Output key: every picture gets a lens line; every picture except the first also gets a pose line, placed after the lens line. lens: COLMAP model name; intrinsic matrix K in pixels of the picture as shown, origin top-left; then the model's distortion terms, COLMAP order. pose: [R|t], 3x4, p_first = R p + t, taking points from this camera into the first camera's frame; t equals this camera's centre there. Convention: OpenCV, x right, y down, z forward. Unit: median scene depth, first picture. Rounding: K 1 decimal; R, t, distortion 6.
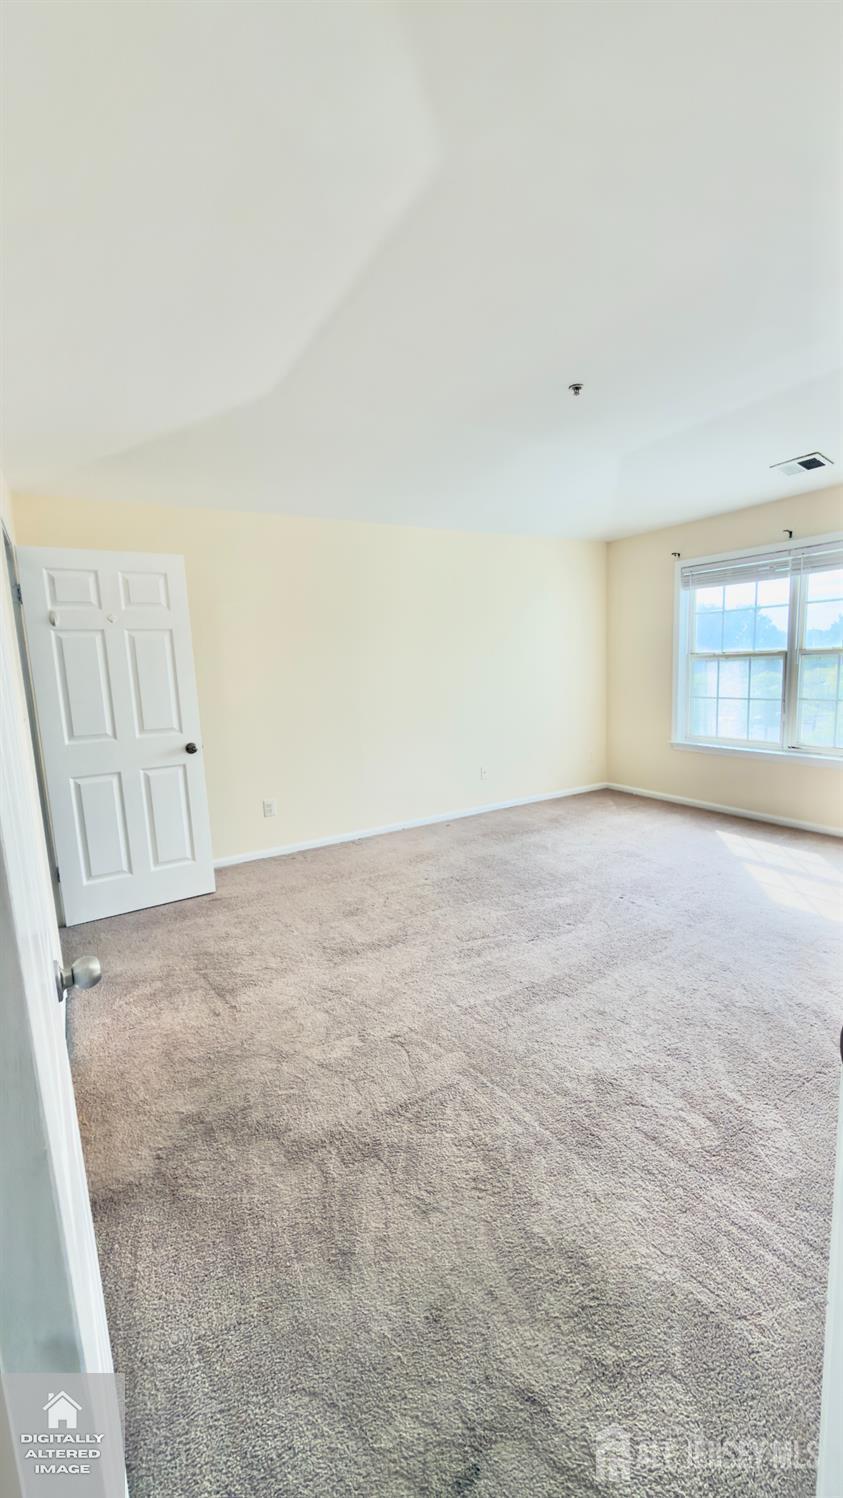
lens RADIAL K [[614.2, 0, 409.9], [0, 614.2, 750.0], [0, 0, 1]] dist [-0.004238, 0.001298]
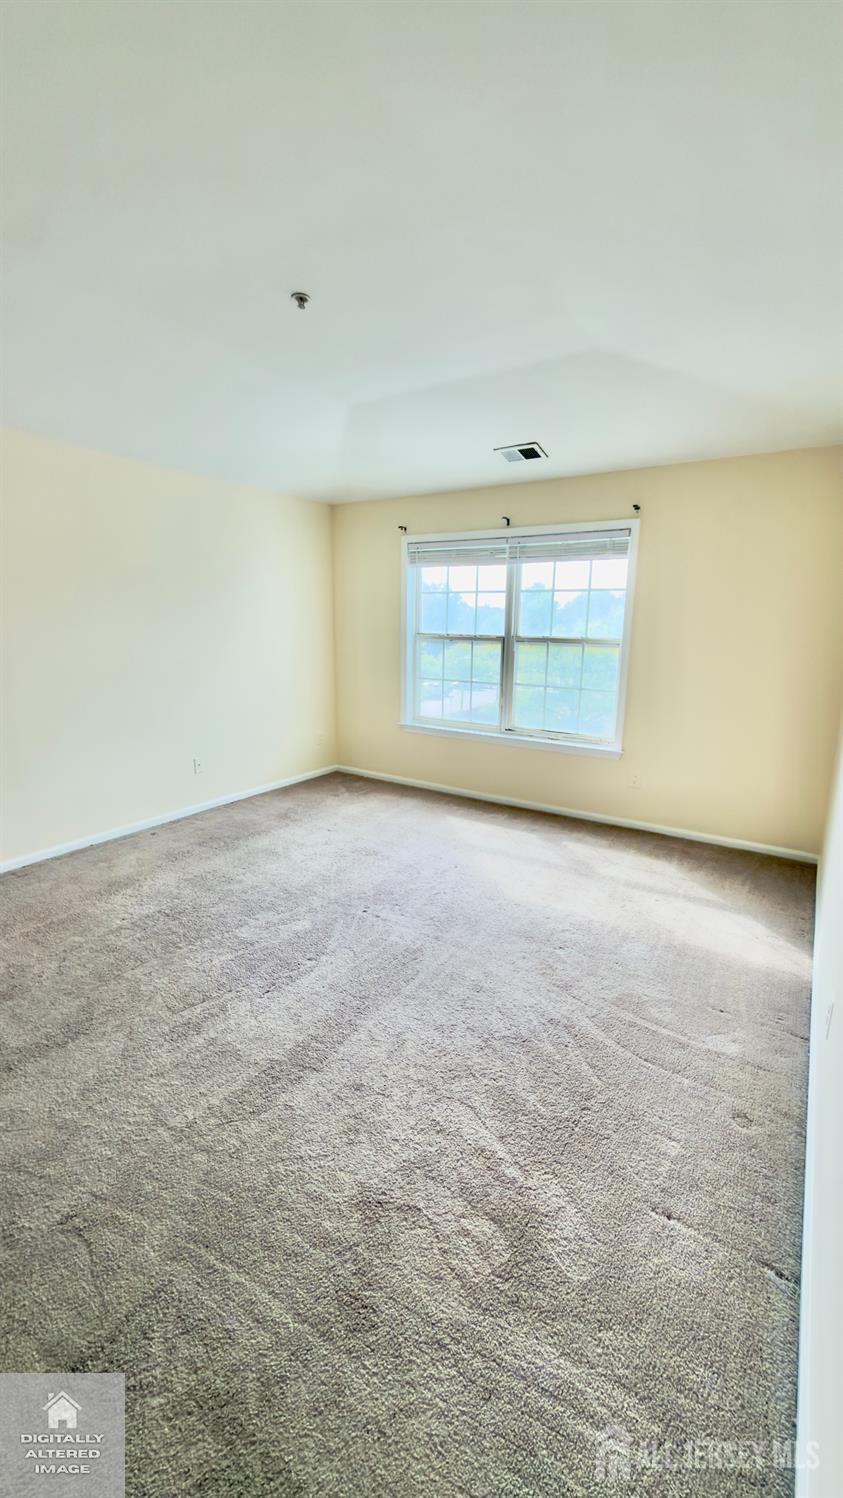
lens RADIAL K [[614.2, 0, 431.1], [0, 614.2, 751.8], [0, 0, 1]] dist [-0.004238, 0.001298]
pose [[0.886925, -0.043283, 0.459881, 0.029127], [0.014347, 0.997701, 0.066232, -0.052955], [-0.461690, -0.052145, 0.885507, 0.179764]]
